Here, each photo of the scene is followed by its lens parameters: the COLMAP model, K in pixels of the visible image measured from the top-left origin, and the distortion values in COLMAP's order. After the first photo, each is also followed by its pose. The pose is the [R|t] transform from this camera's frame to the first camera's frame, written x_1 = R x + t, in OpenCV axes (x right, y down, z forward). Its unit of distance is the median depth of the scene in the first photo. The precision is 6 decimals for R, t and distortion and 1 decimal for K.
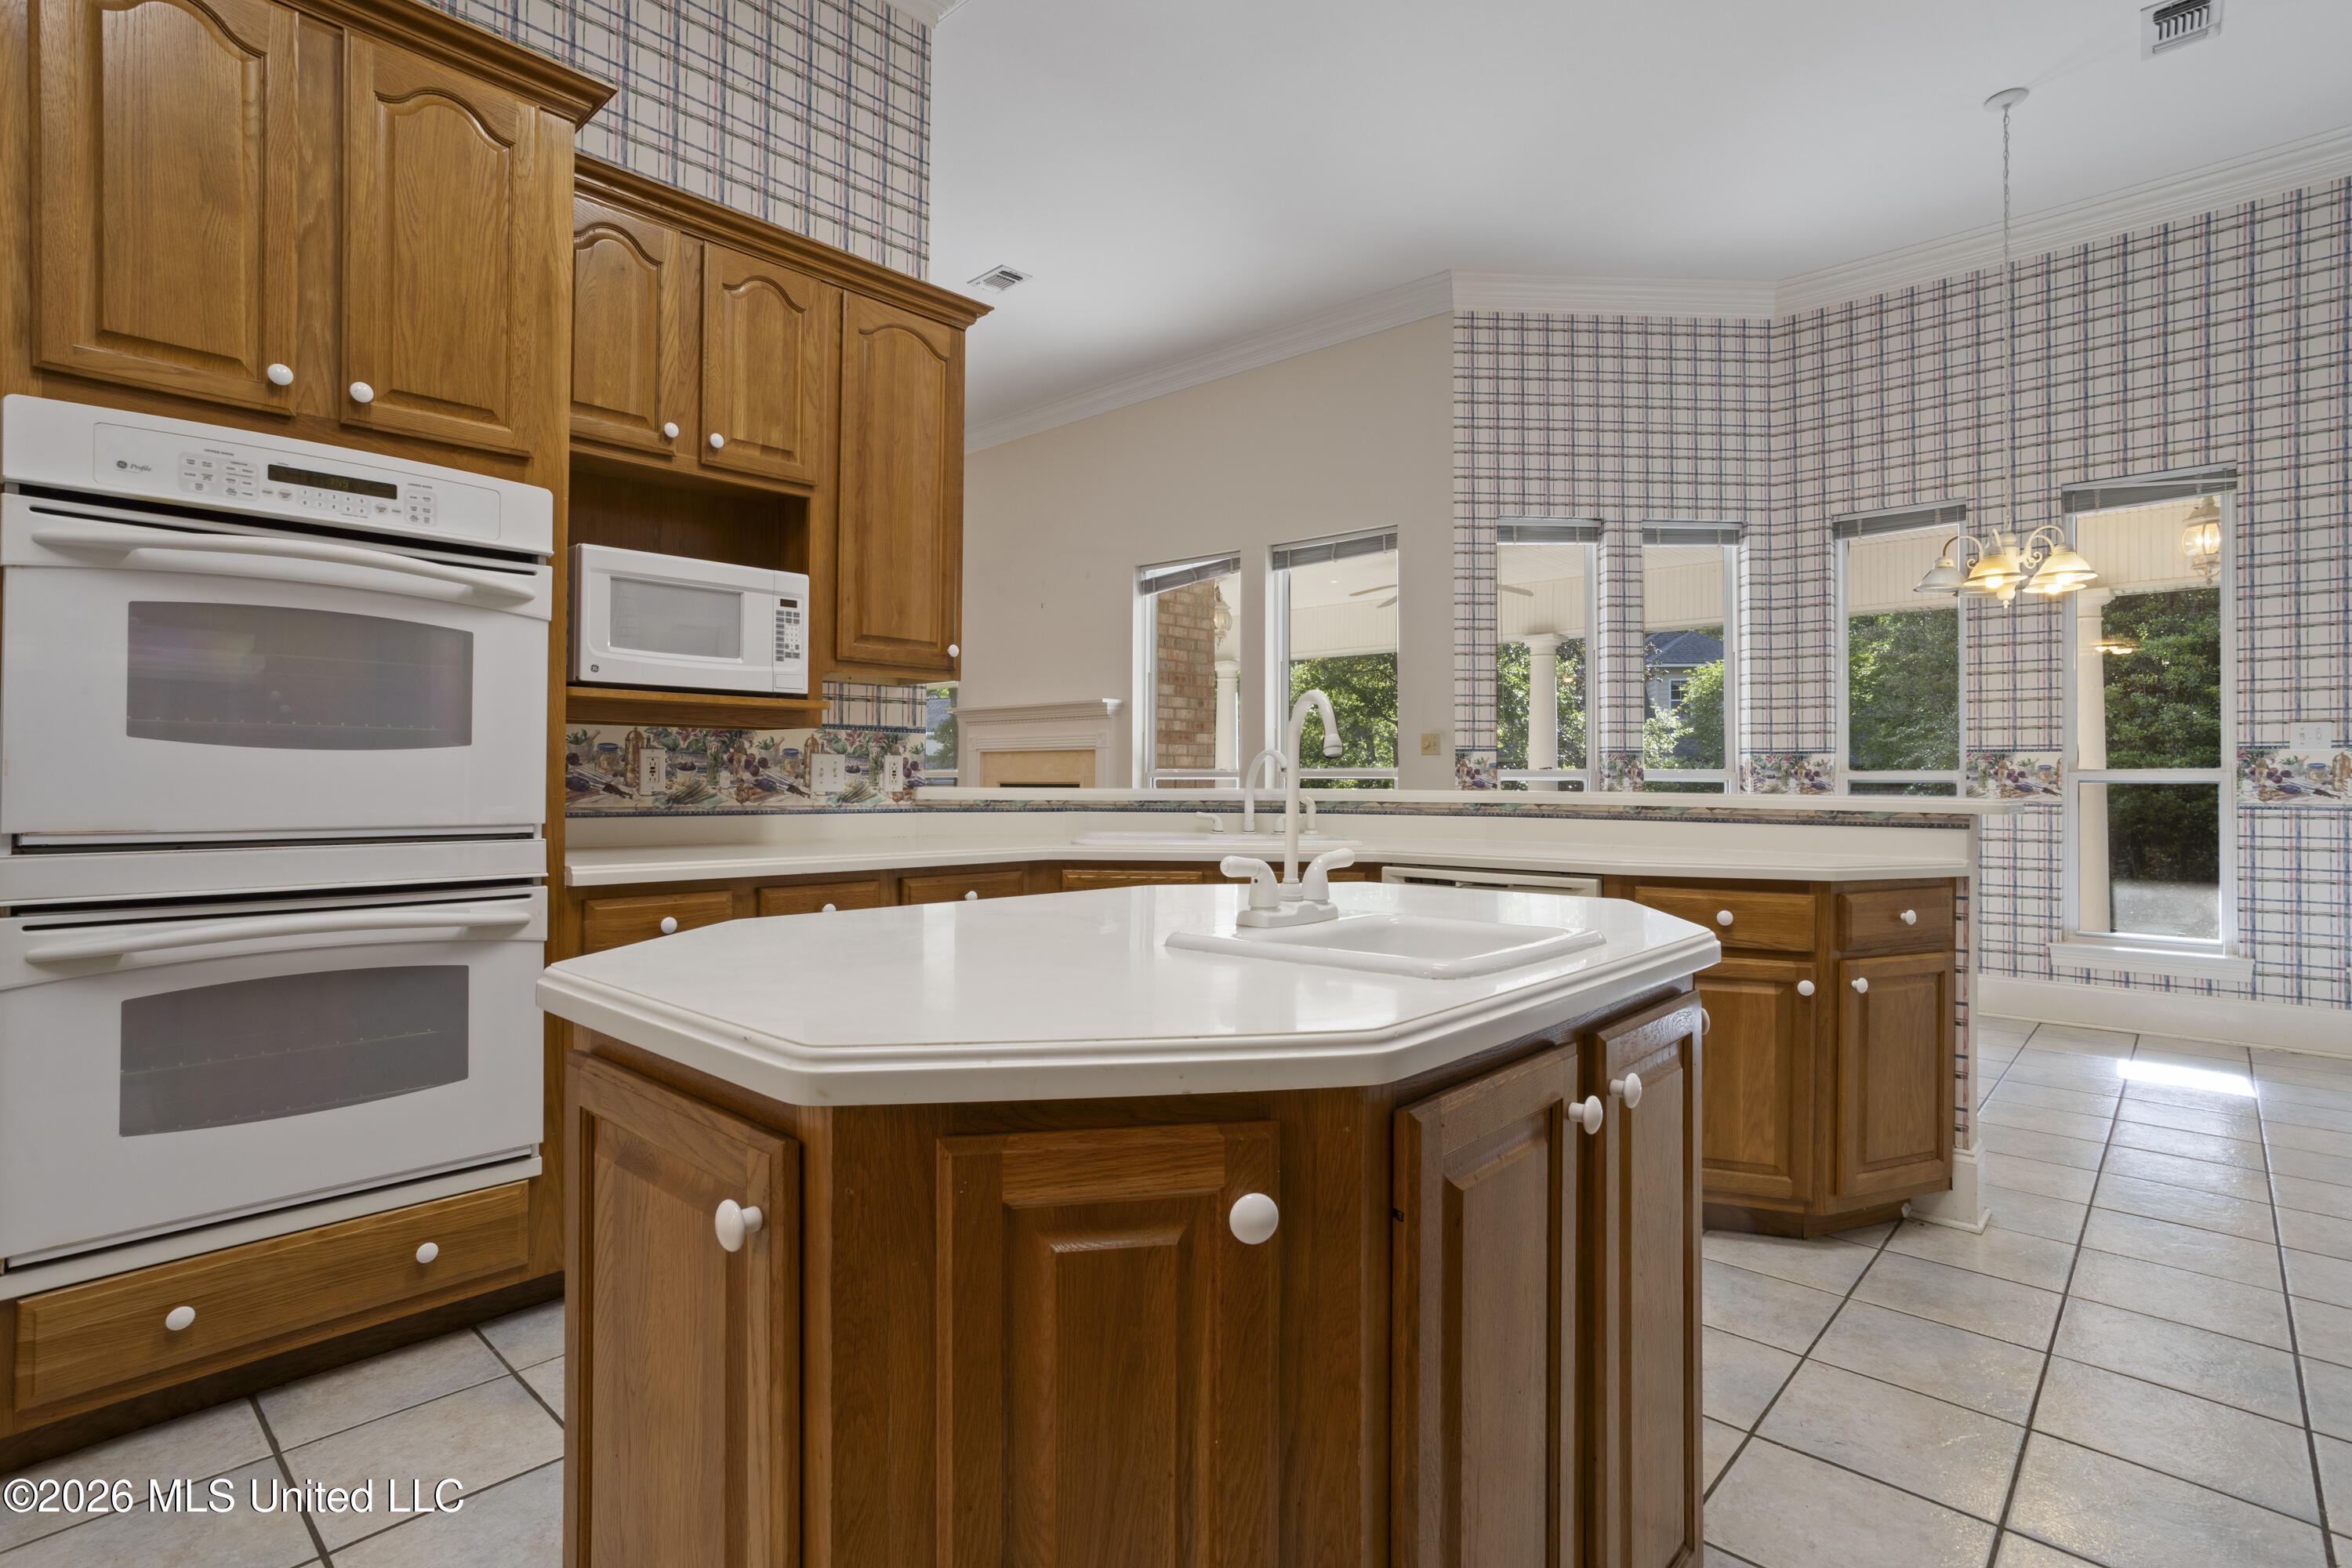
lens RADIAL K [[1134.9, 0, 1178.5], [0, 1134.9, 774.1], [0, 0, 1]] dist [-0.050182, 0.033055]
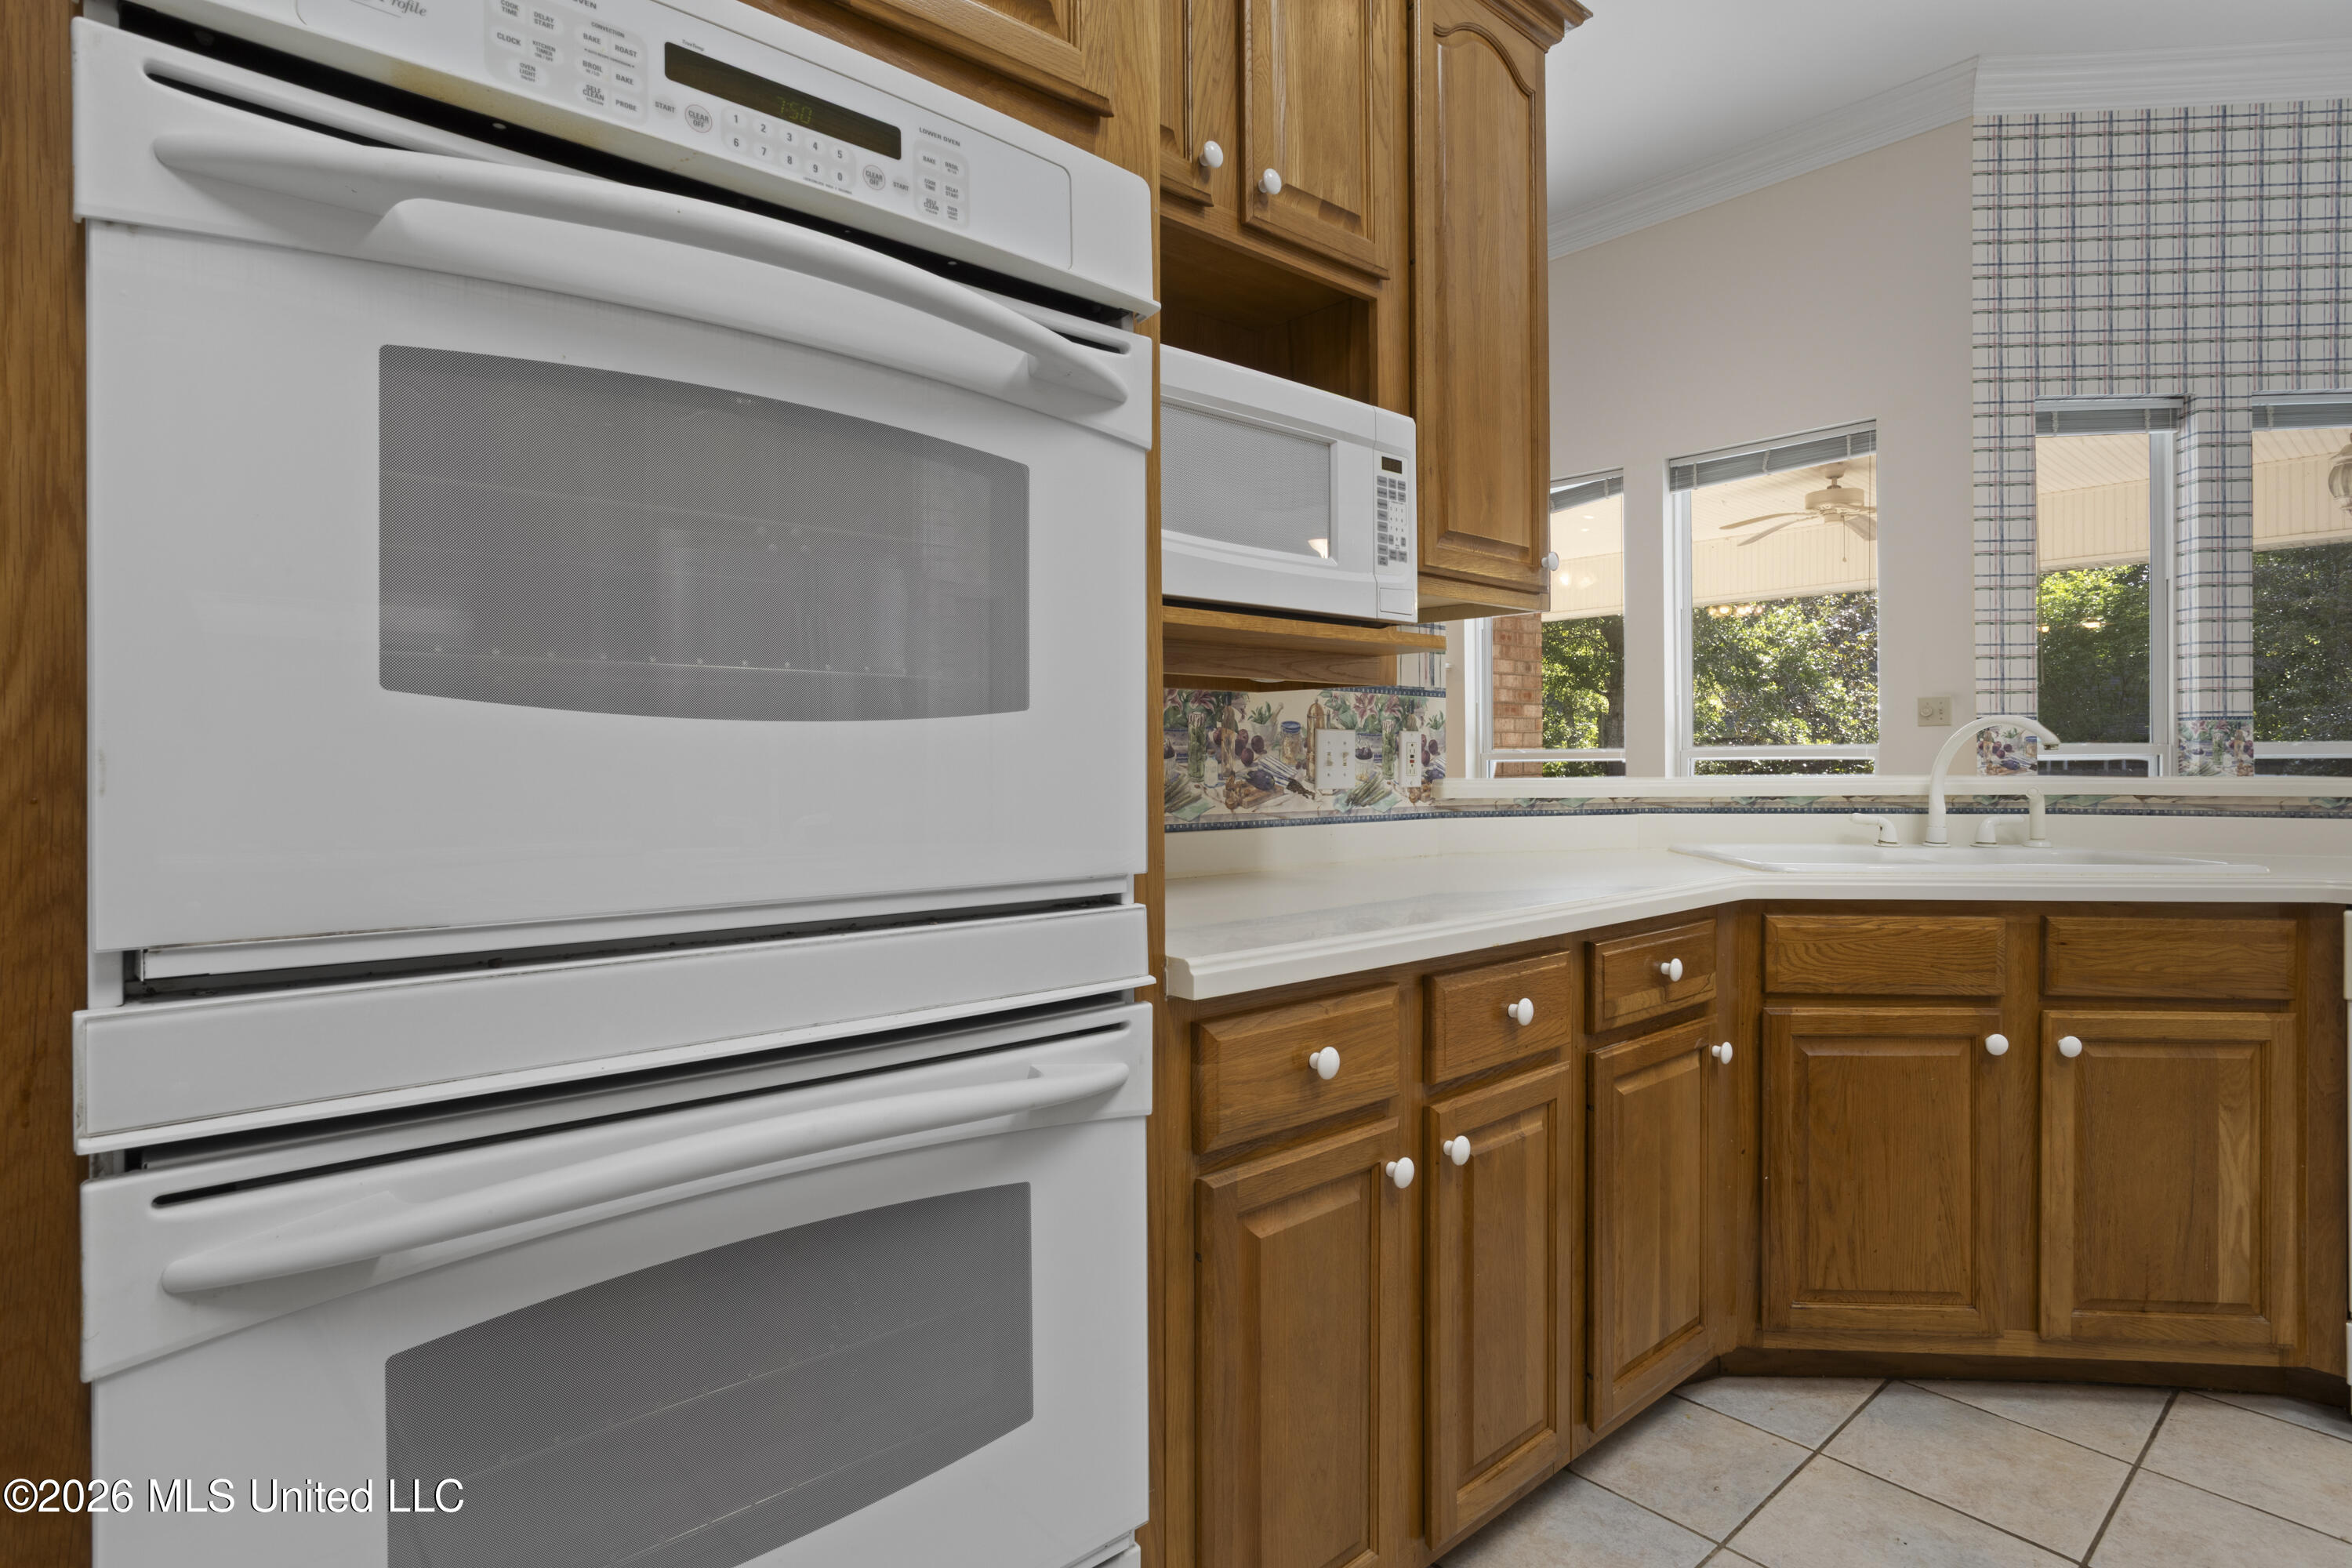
lens RADIAL K [[1169.4, 0, 1169.5], [0, 1169.4, 768.3], [0, 0, 1]] dist [-0.045073, 0.027269]
pose [[0.994509, -0.009291, -0.104241, -0.320012], [0.010386, 0.999896, 0.009965, -0.003478], [0.104138, -0.010993, 0.994502, 0.319932]]
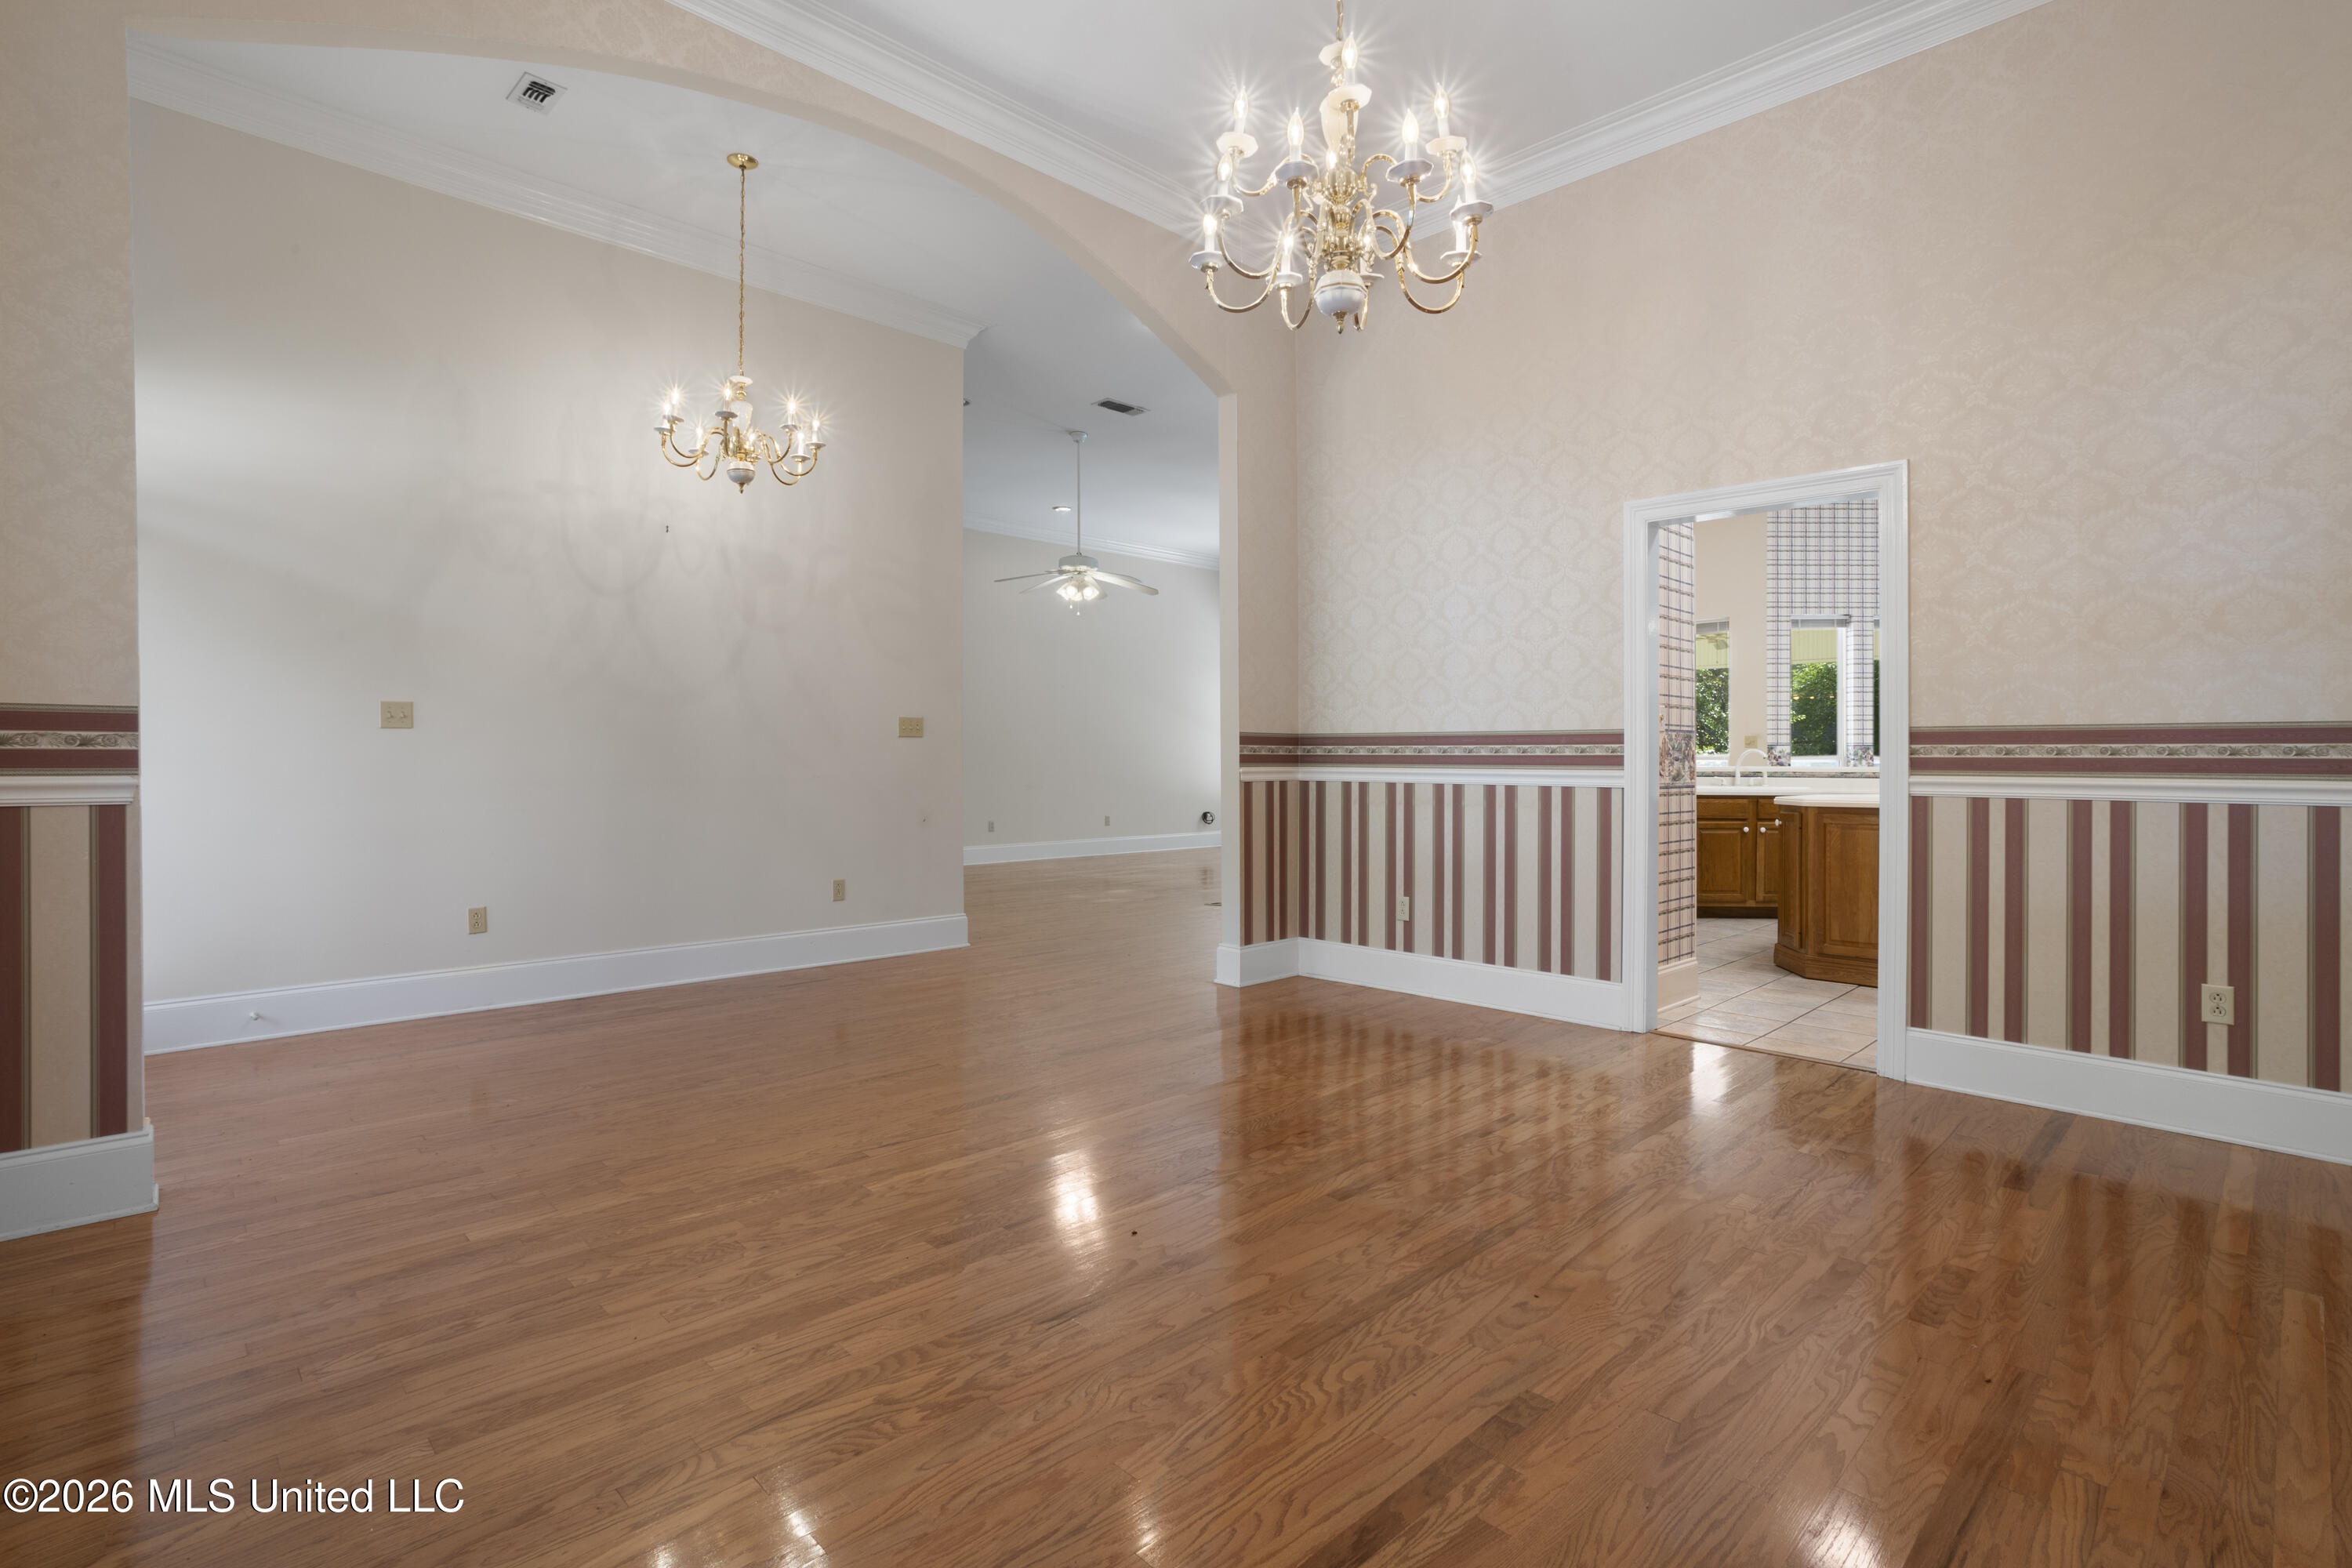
lens RADIAL K [[1110.8, 0, 1163.1], [0, 1110.8, 770.0], [0, 0, 1]] dist [-0.018056, 0.000314]
pose [[0.998903, -0.003977, -0.046666, -1.016967], [0.004565, 0.999911, 0.012516, -0.012867], [0.046612, -0.012715, 0.998832, -1.288042]]
